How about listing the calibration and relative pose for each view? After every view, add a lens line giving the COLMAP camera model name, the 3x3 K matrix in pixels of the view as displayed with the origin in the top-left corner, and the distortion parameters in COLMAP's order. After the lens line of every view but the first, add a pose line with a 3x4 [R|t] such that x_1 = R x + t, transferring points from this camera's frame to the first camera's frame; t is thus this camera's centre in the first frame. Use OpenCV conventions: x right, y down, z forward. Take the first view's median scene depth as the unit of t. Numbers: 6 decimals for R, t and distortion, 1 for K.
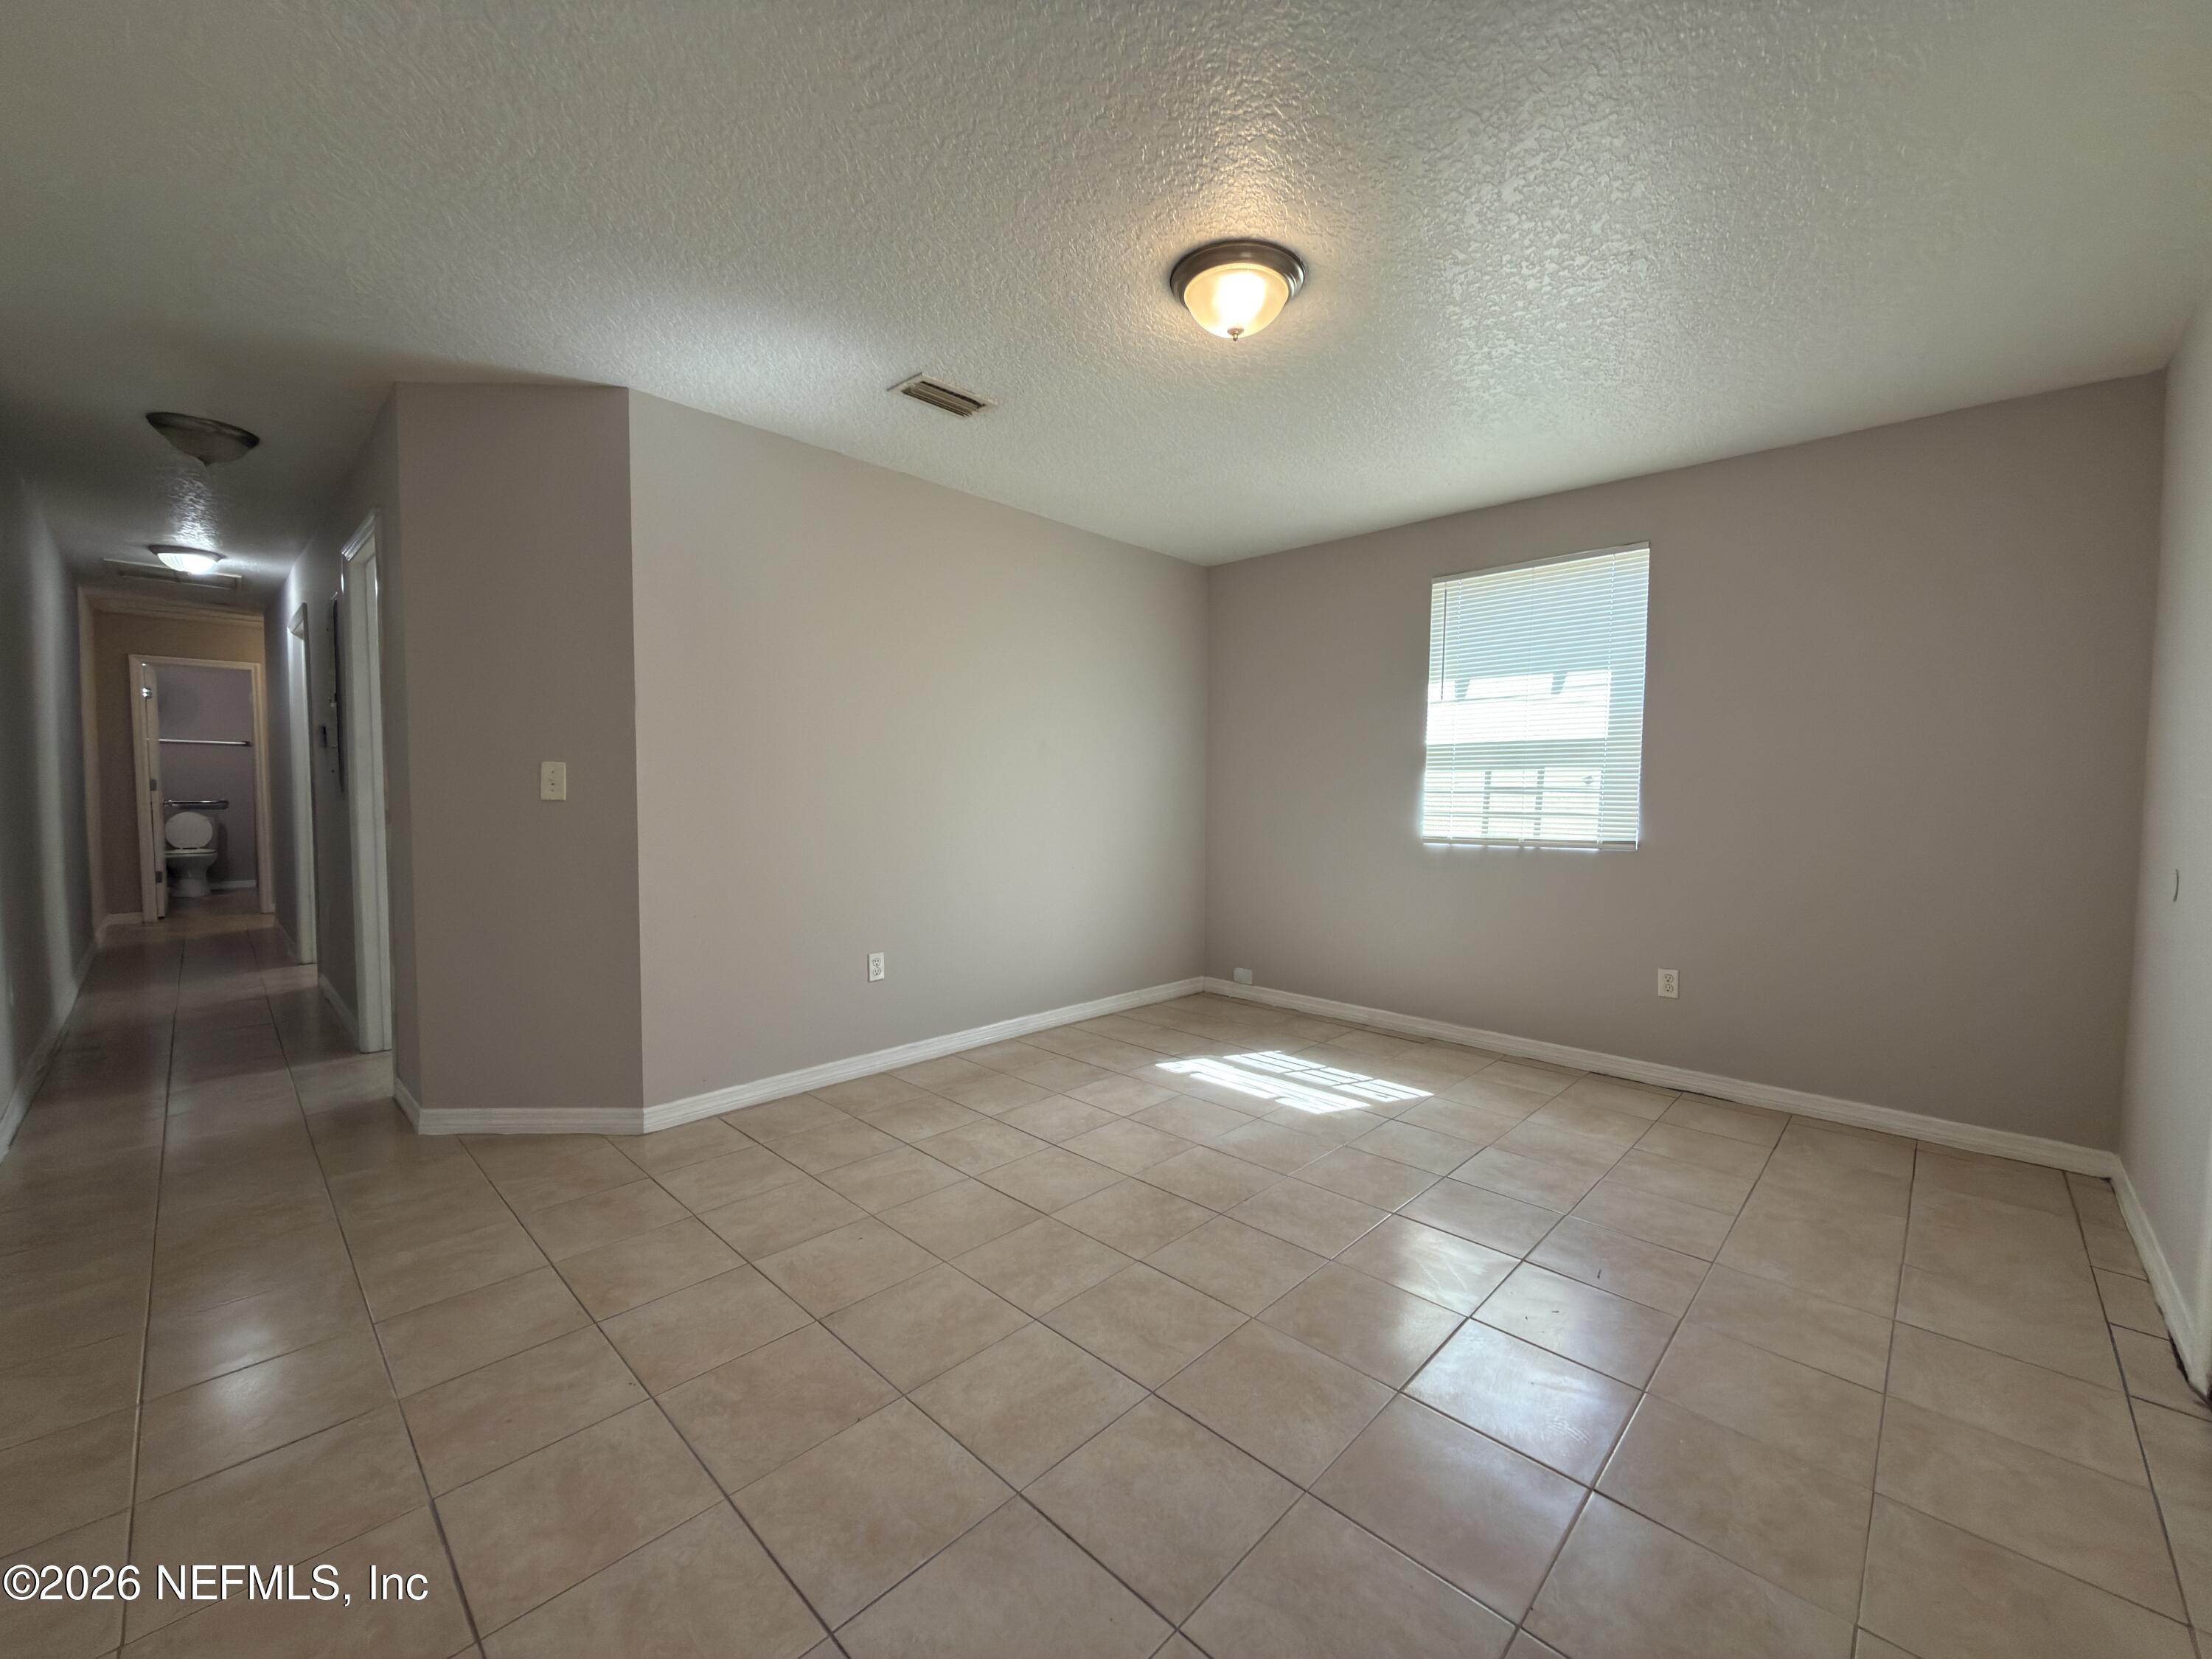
lens RADIAL K [[882.0, 0, 1098.7], [0, 882.0, 826.4], [0, 0, 1]] dist [0.005339, 0.000230]
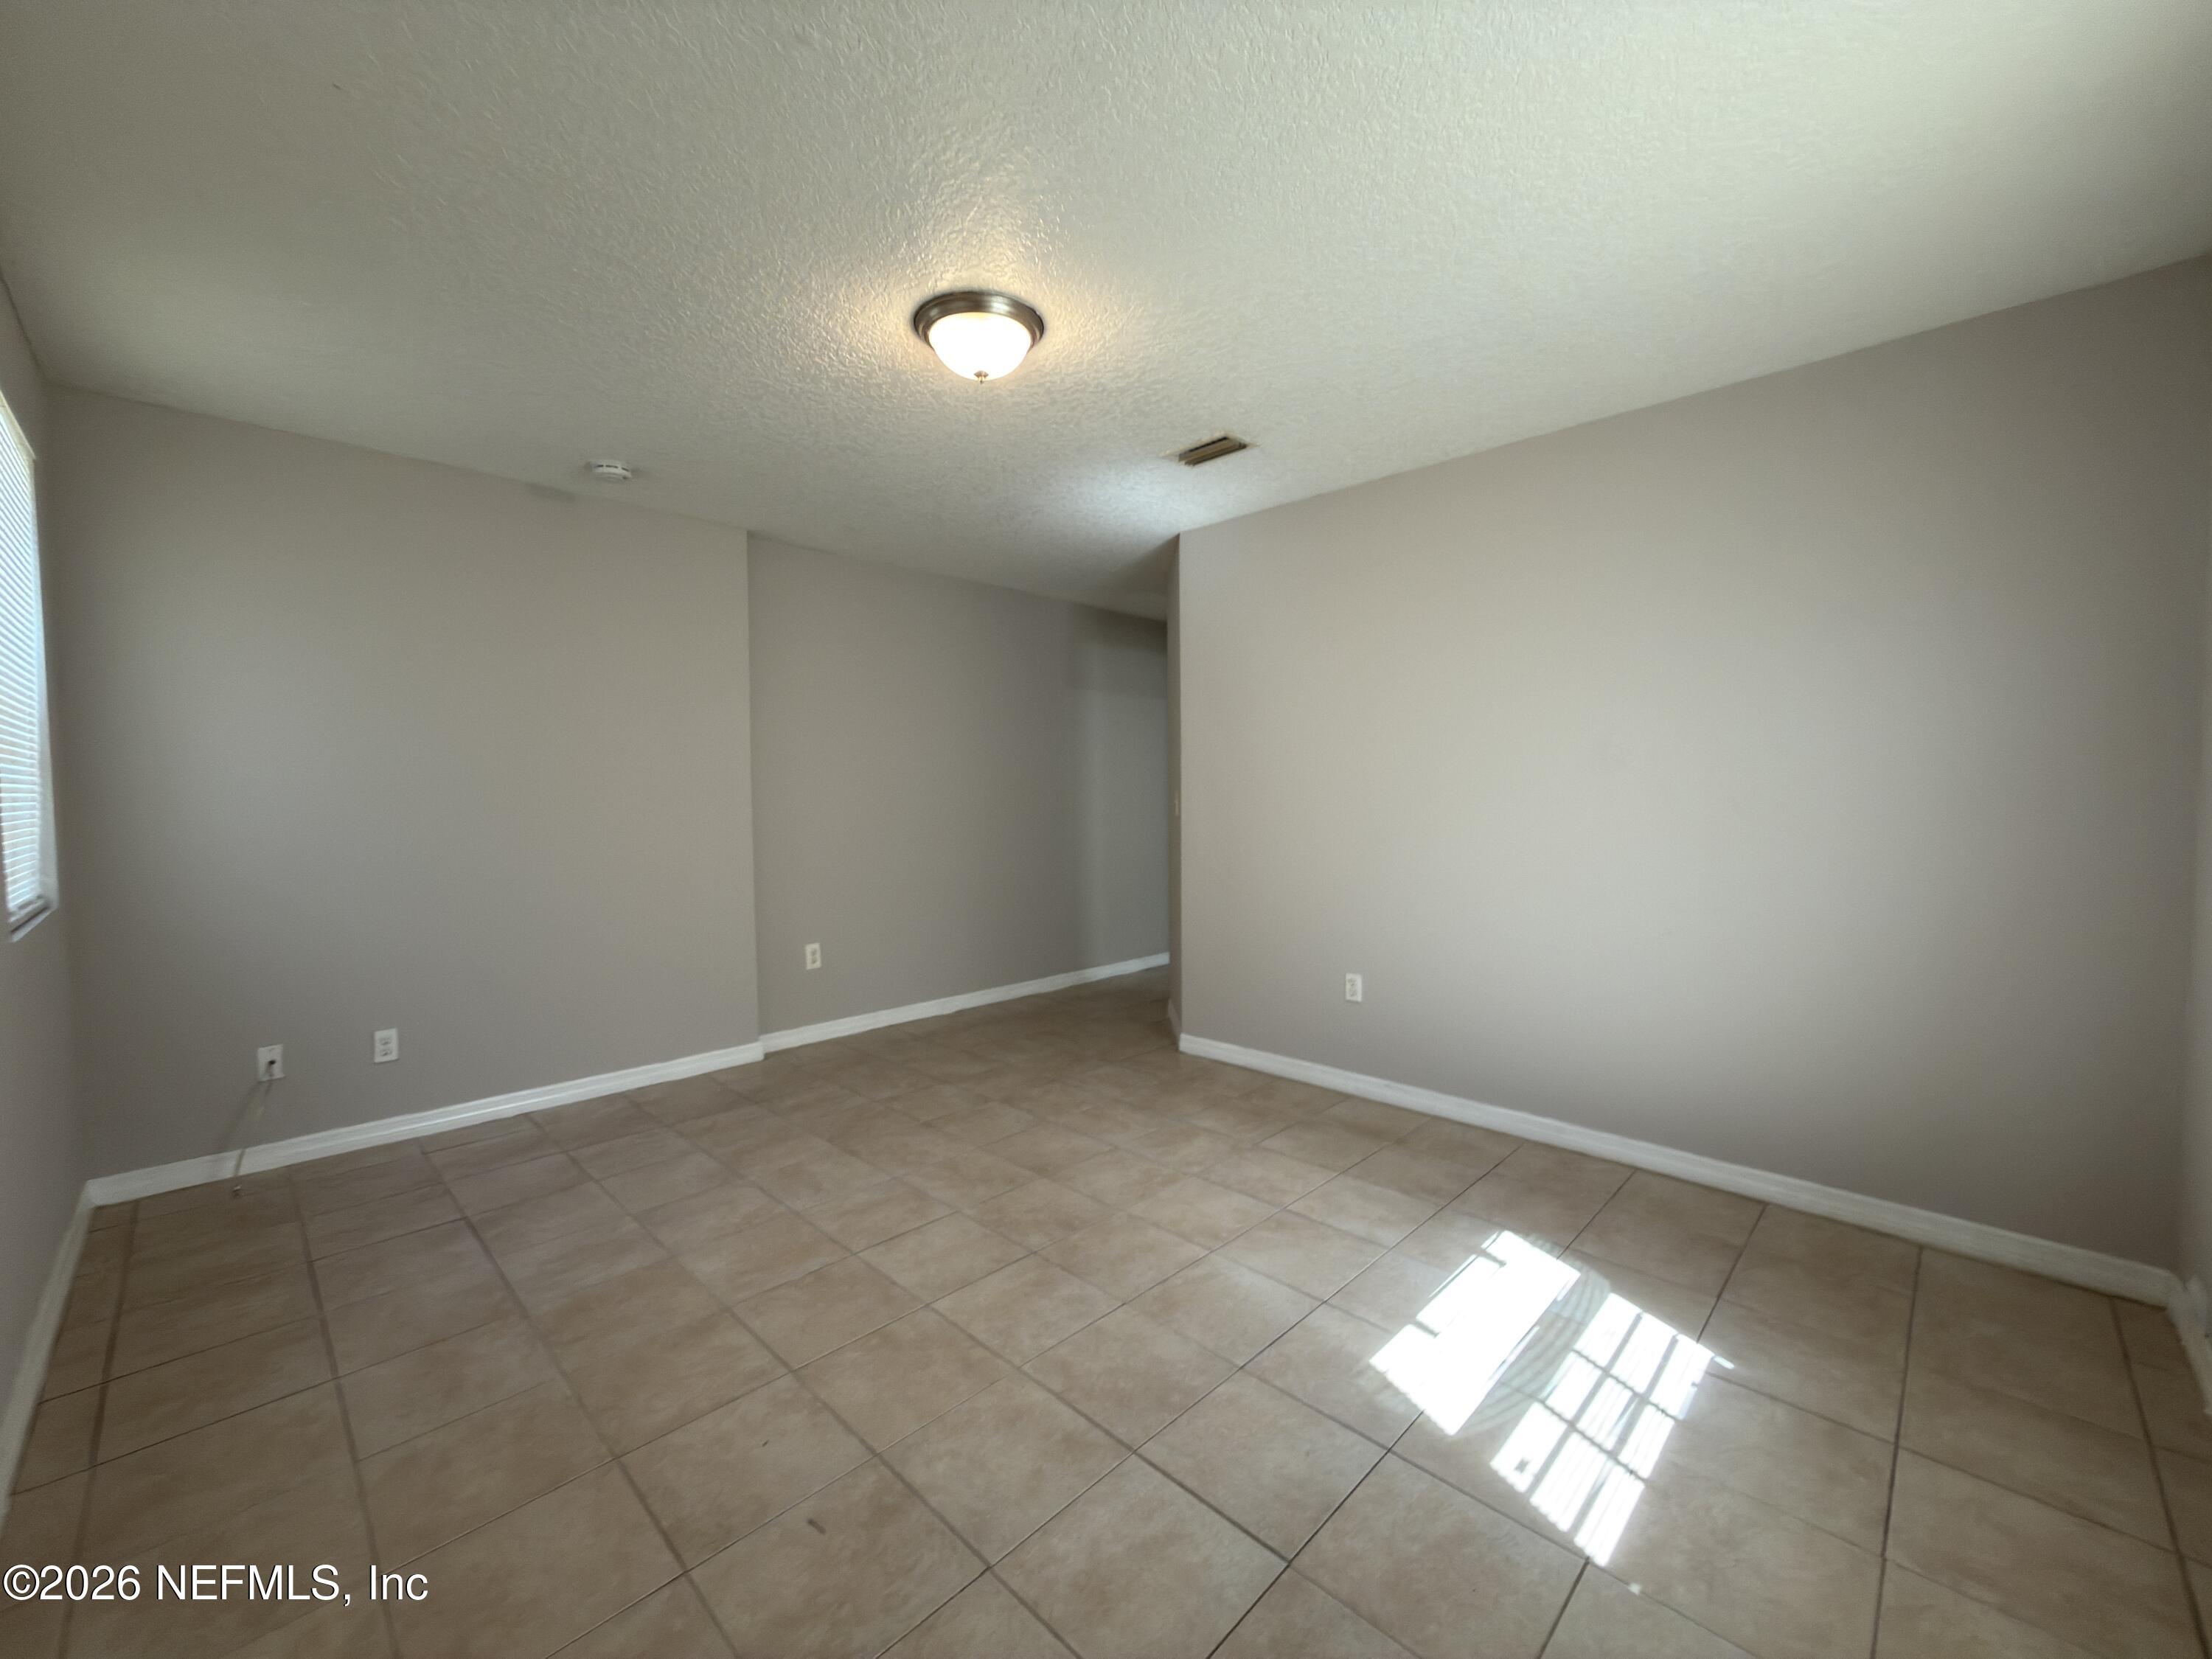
lens RADIAL K [[882.0, 0, 1113.8], [0, 882.0, 835.4], [0, 0, 1]] dist [0.005339, 0.000230]
pose [[-0.000709, 0.036037, -0.999350, 0.751729], [-0.035365, 0.998724, 0.036039, -0.040117], [0.999374, 0.035367, 0.000566, 0.735911]]
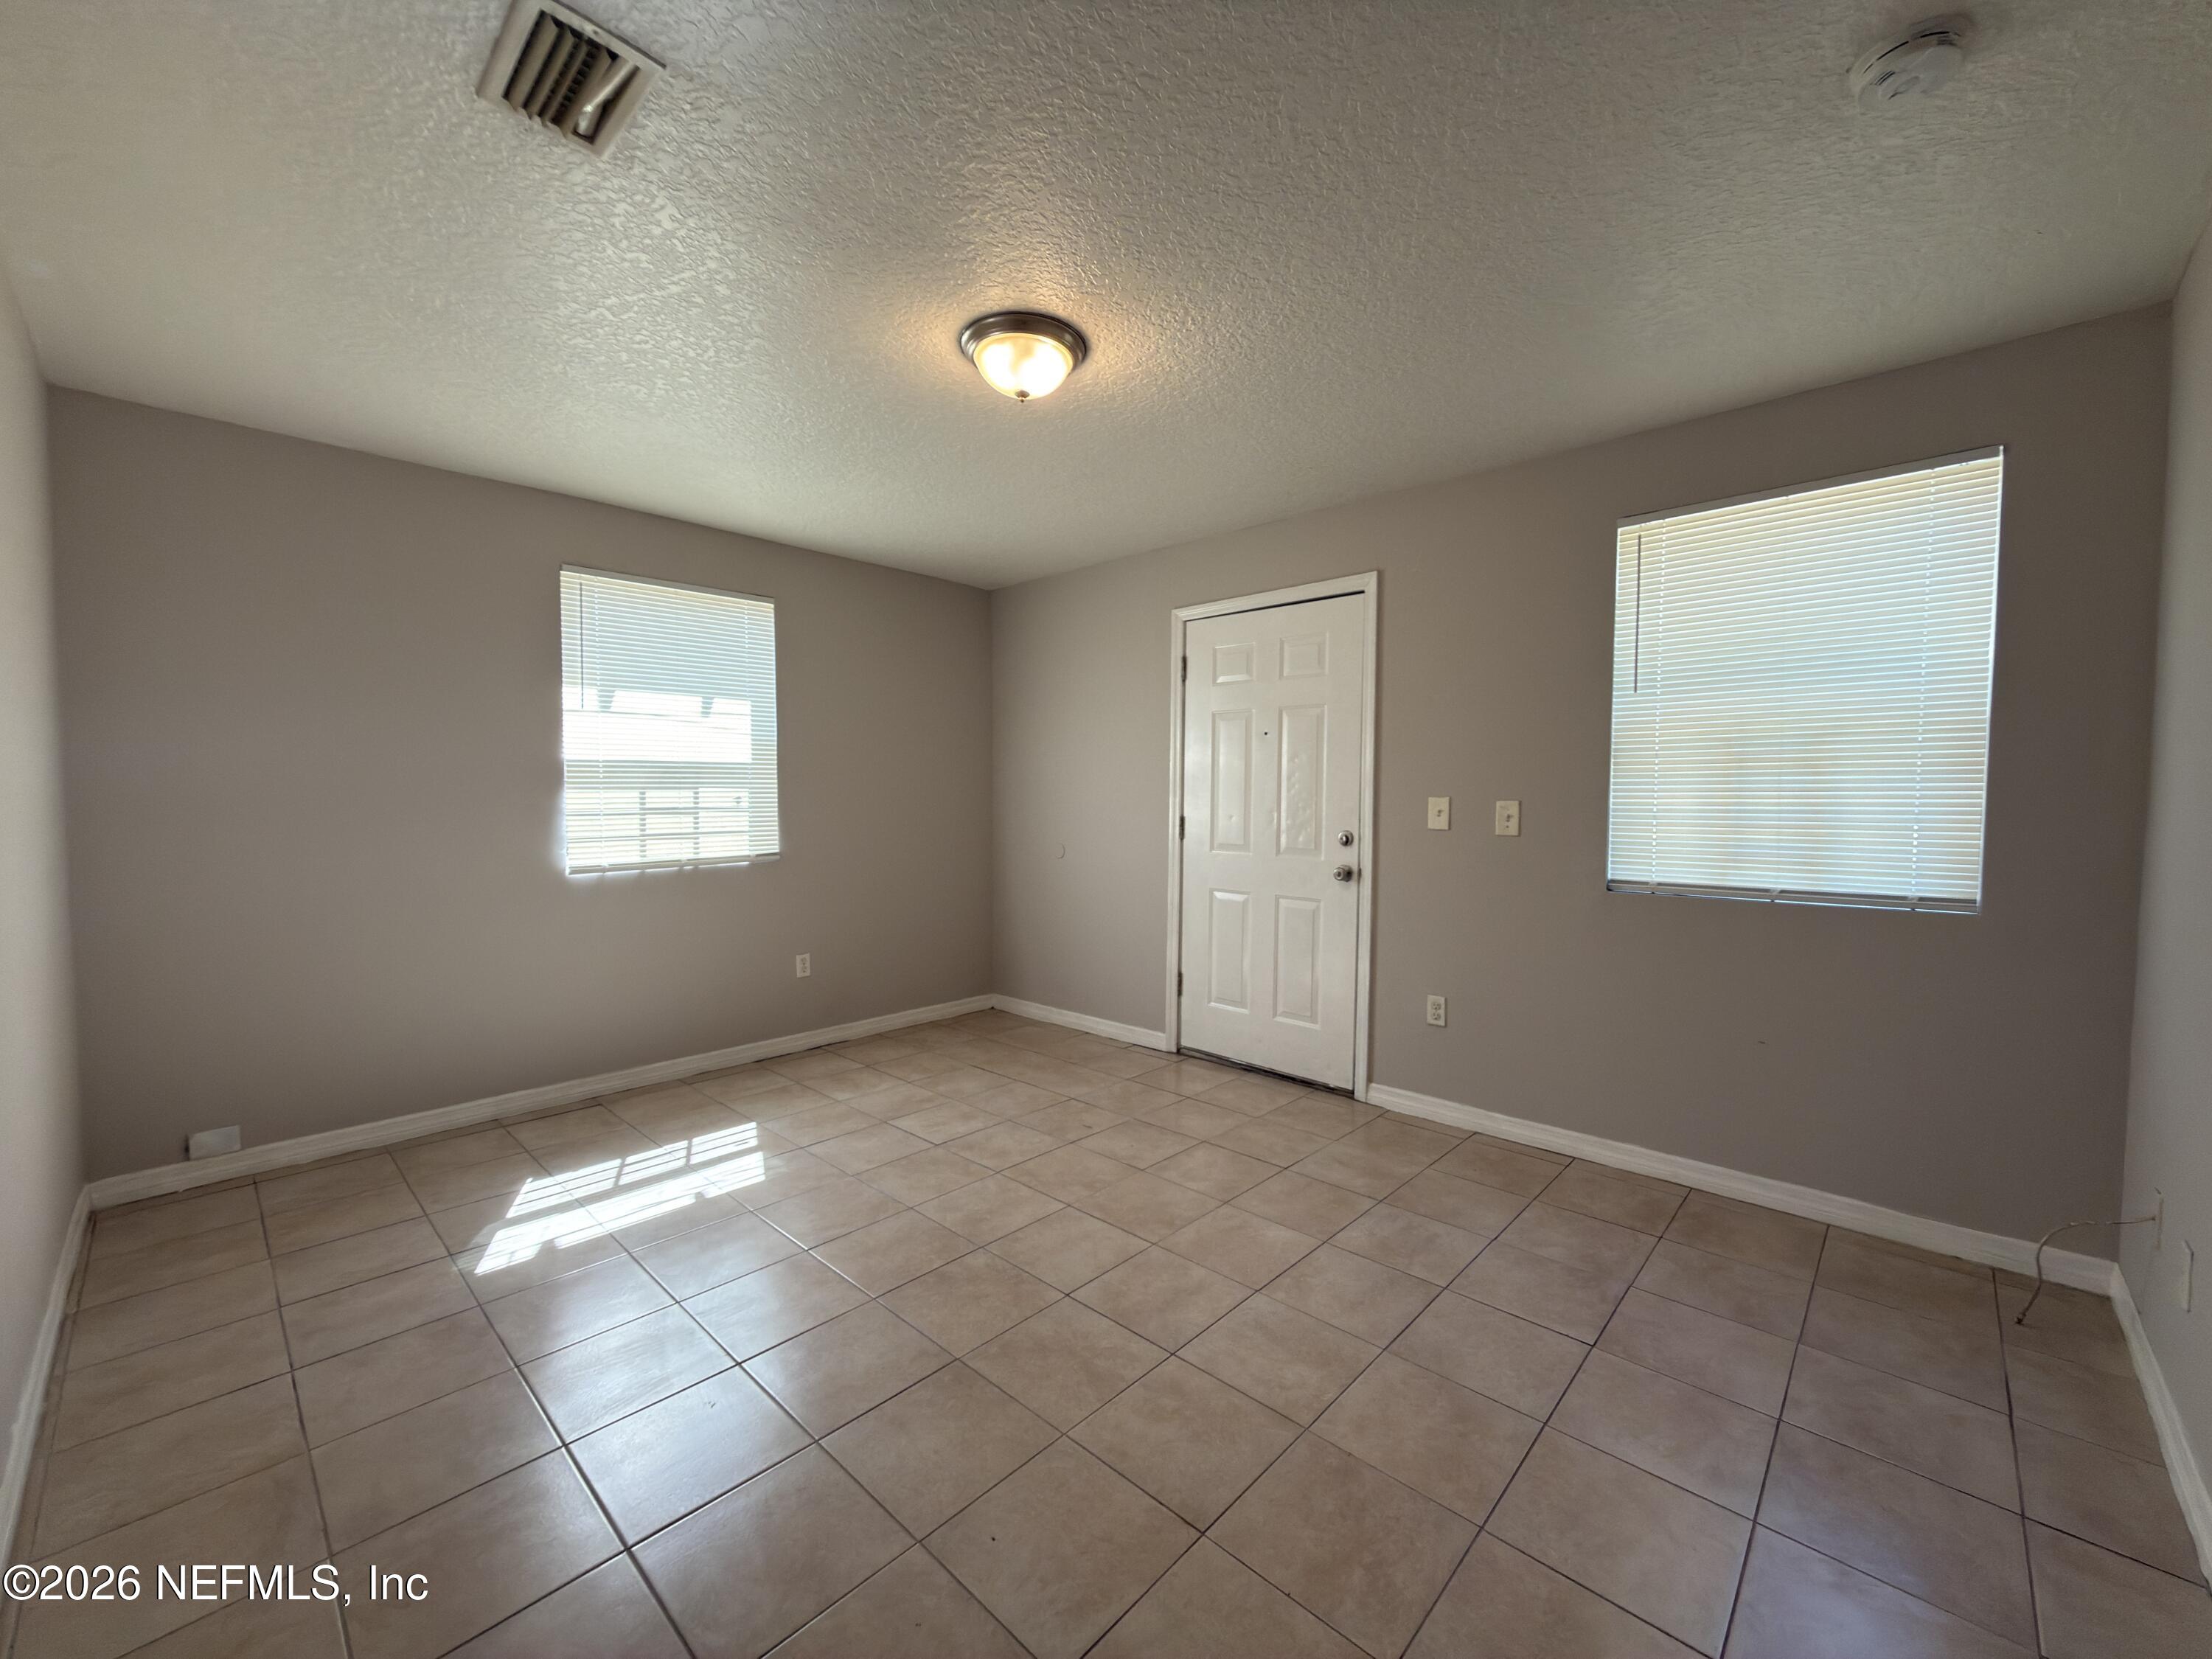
lens RADIAL K [[882.0, 0, 1114.6], [0, 882.0, 822.1], [0, 0, 1]] dist [0.005339, 0.000230]
pose [[-0.019326, -0.040809, 0.998980, -0.582697], [0.040589, 0.998311, 0.041567, -0.054773], [-0.998989, 0.041351, -0.017637, 0.581284]]
